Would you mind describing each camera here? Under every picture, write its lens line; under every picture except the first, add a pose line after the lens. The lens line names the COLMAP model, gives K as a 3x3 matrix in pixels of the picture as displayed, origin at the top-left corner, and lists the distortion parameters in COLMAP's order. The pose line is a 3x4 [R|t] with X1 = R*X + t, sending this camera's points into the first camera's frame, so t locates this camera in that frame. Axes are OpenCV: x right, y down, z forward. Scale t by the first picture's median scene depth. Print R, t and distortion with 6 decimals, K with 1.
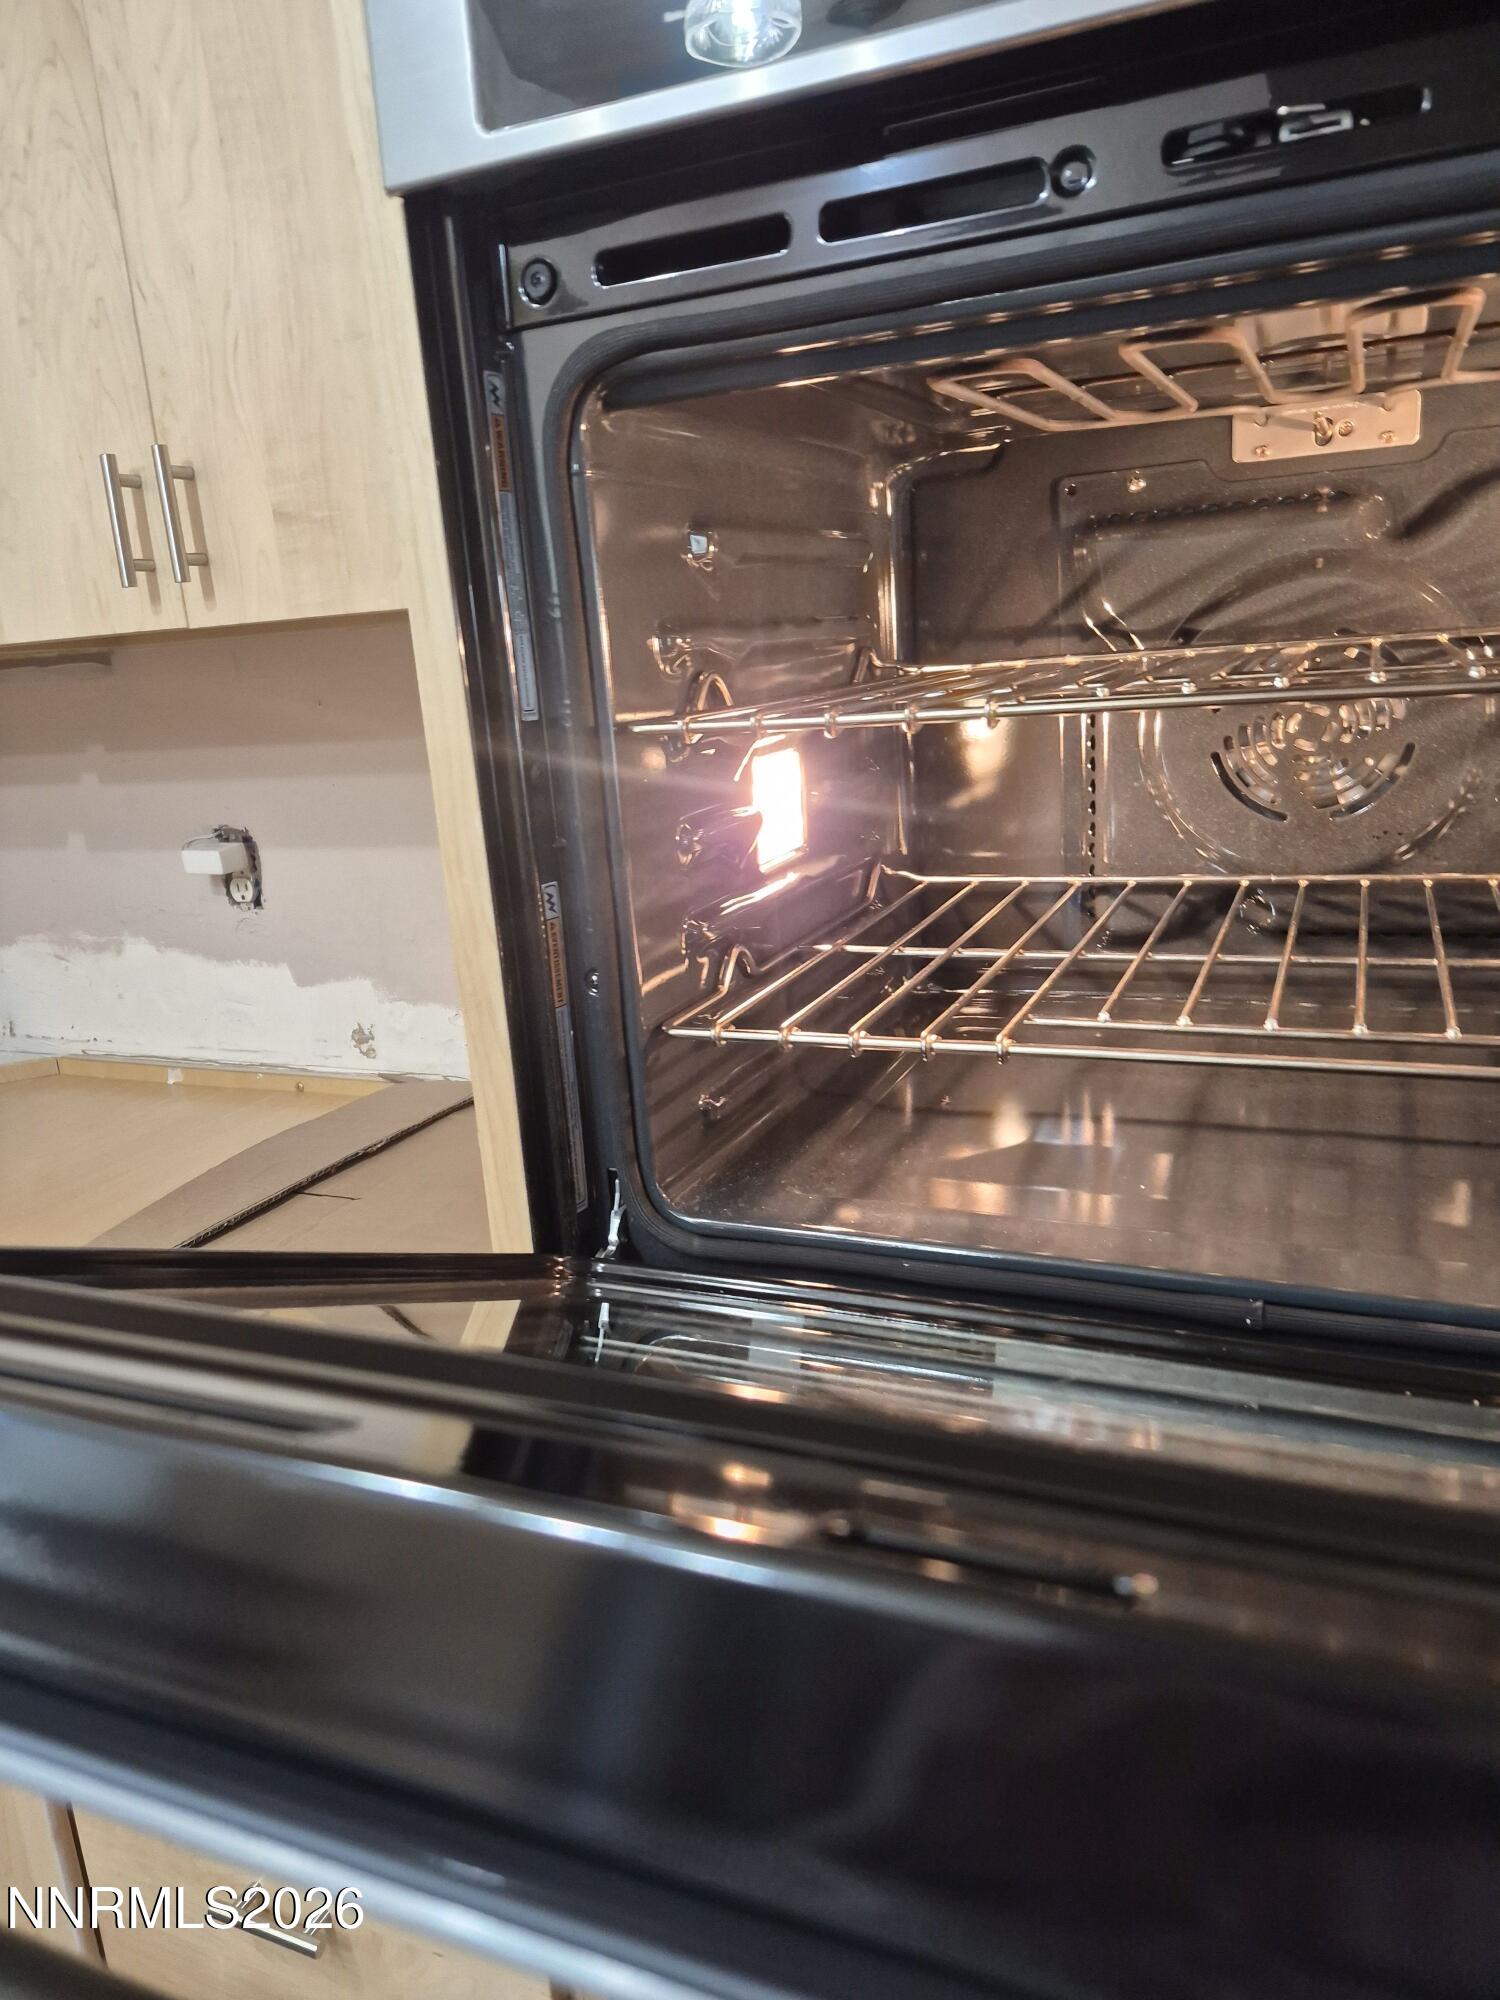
lens RADIAL K [[1404.5, 0, 747.4], [0, 1404.5, 1005.6], [0, 0, 1]] dist [0.070637, -0.041011]
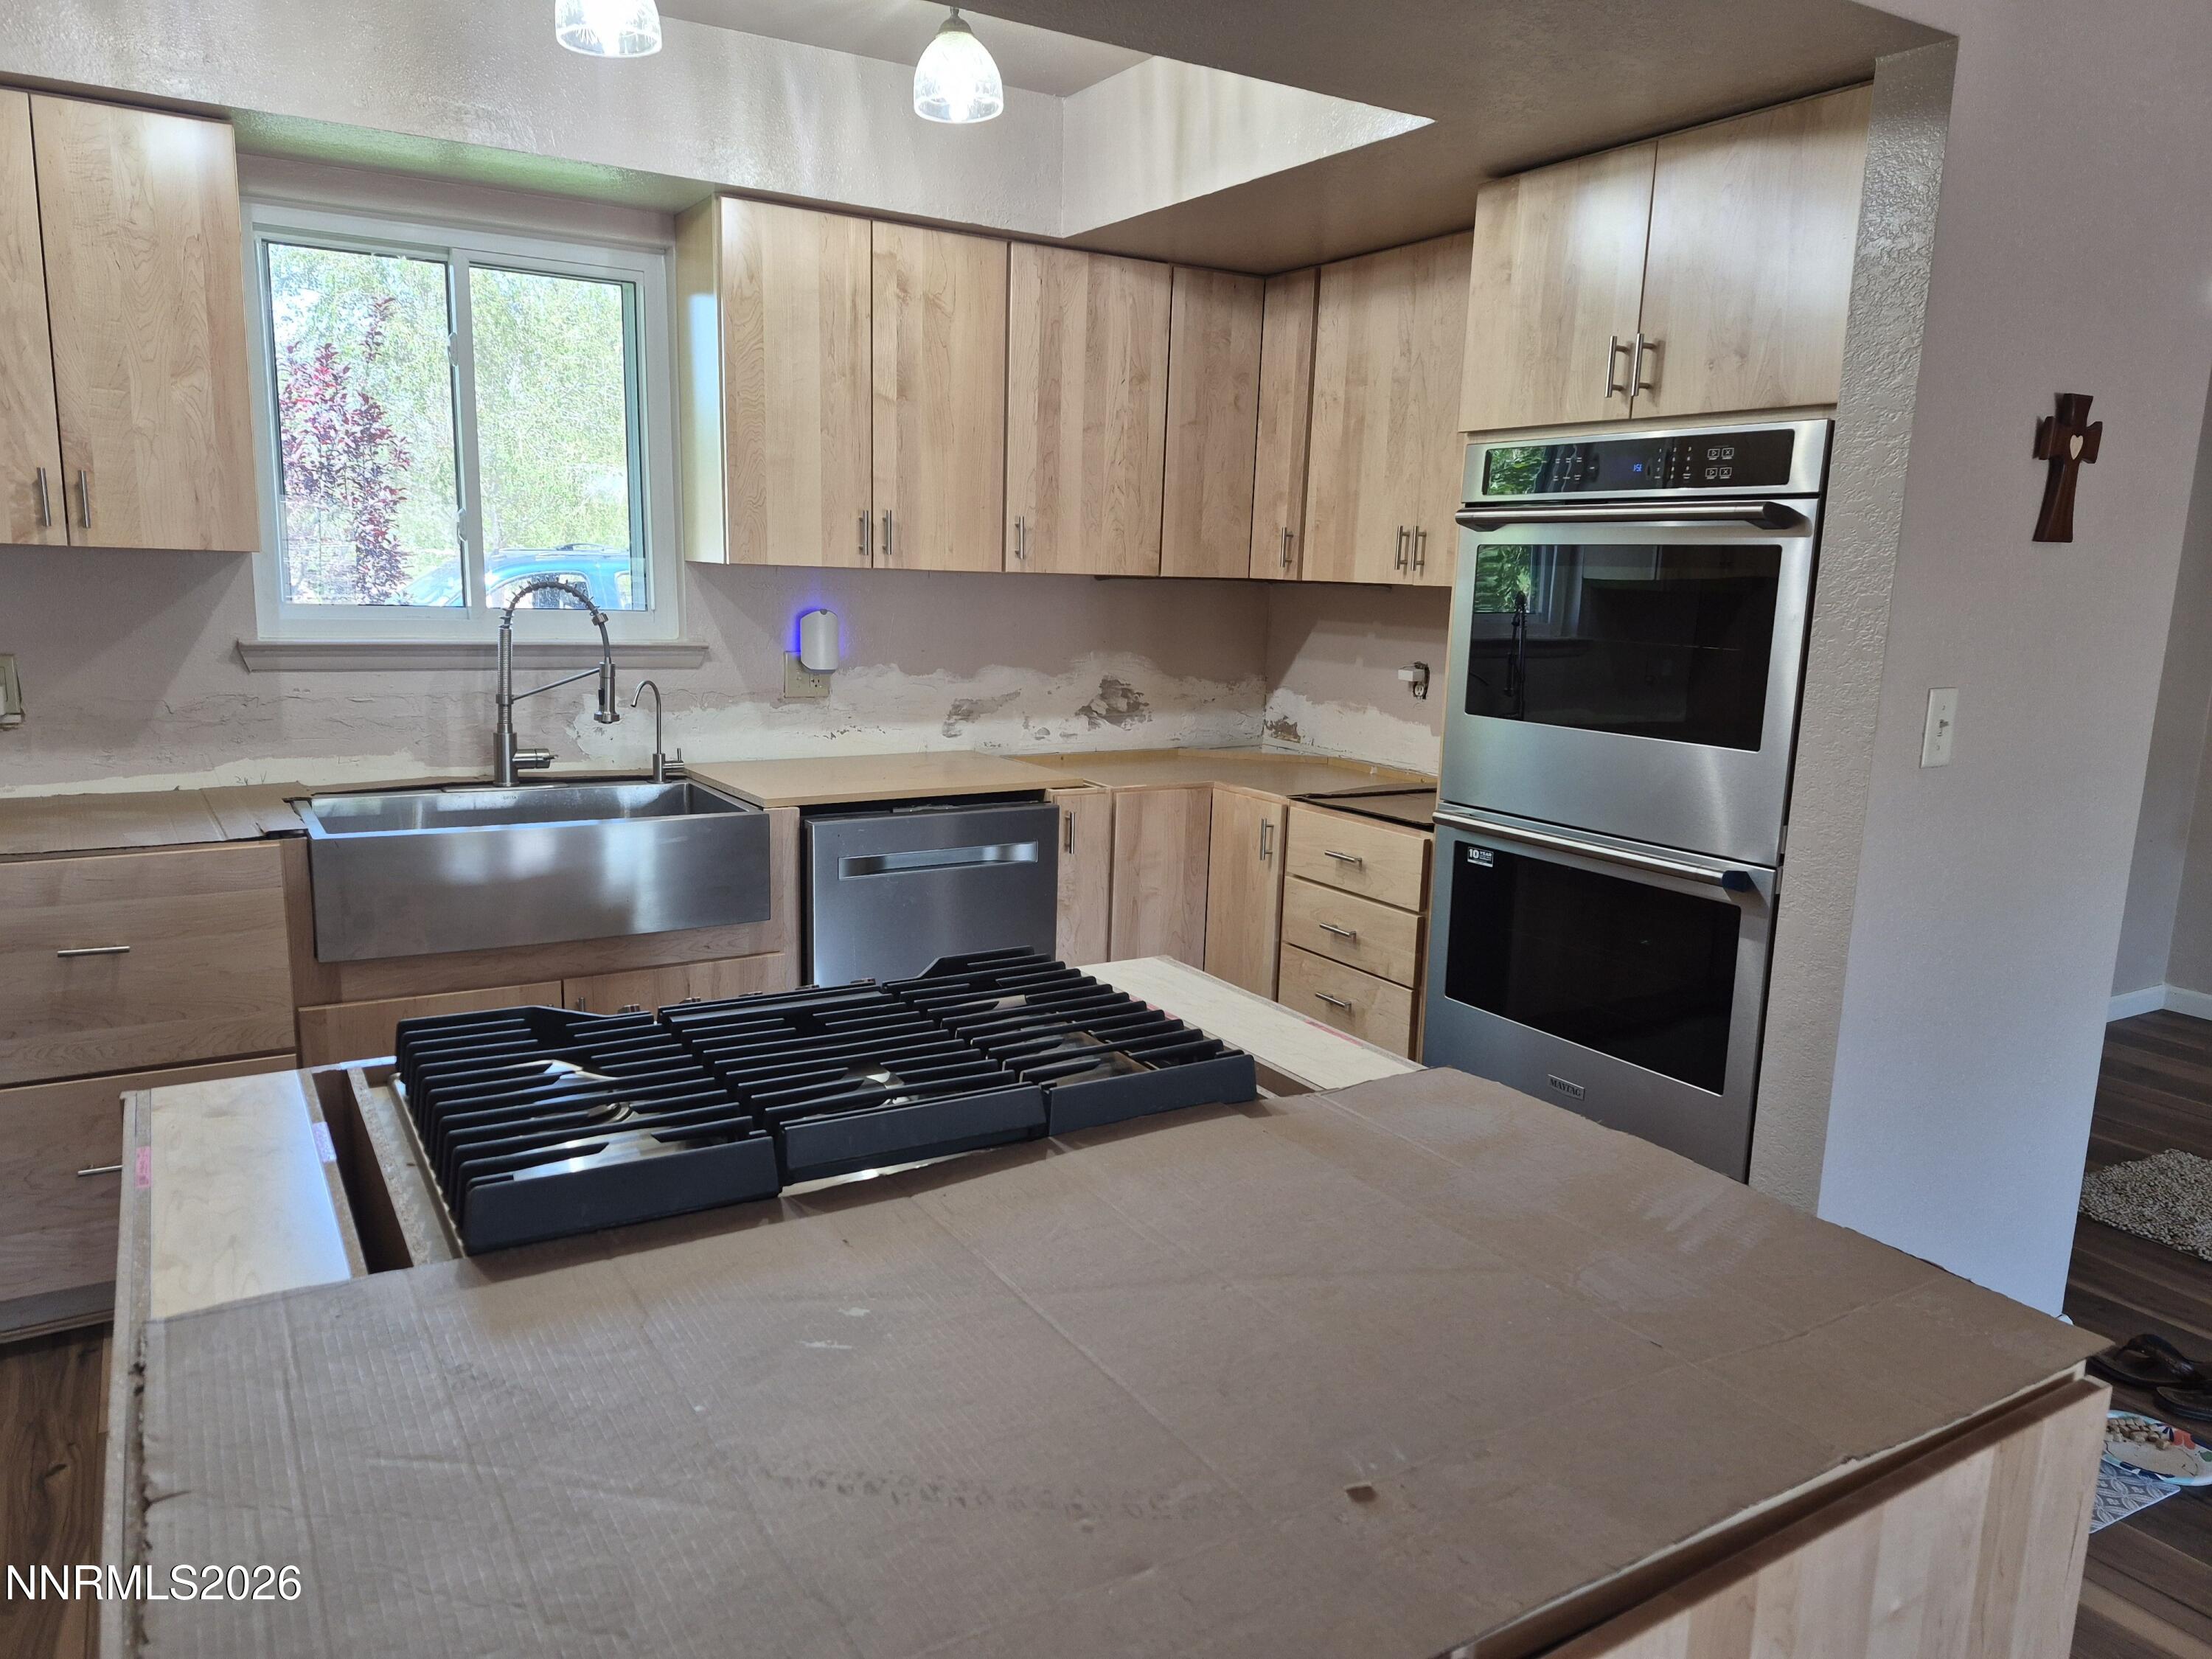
lens RADIAL K [[1553.4, 0, 1102.3], [0, 1553.4, 830.0], [0, 0, 1]] dist [0.070637, -0.041011]
pose [[0.814063, 0.192991, -0.547773, 0.640483], [-0.227896, 0.973676, 0.004361, 0.241354], [0.534195, 0.121285, 0.836616, -1.331687]]
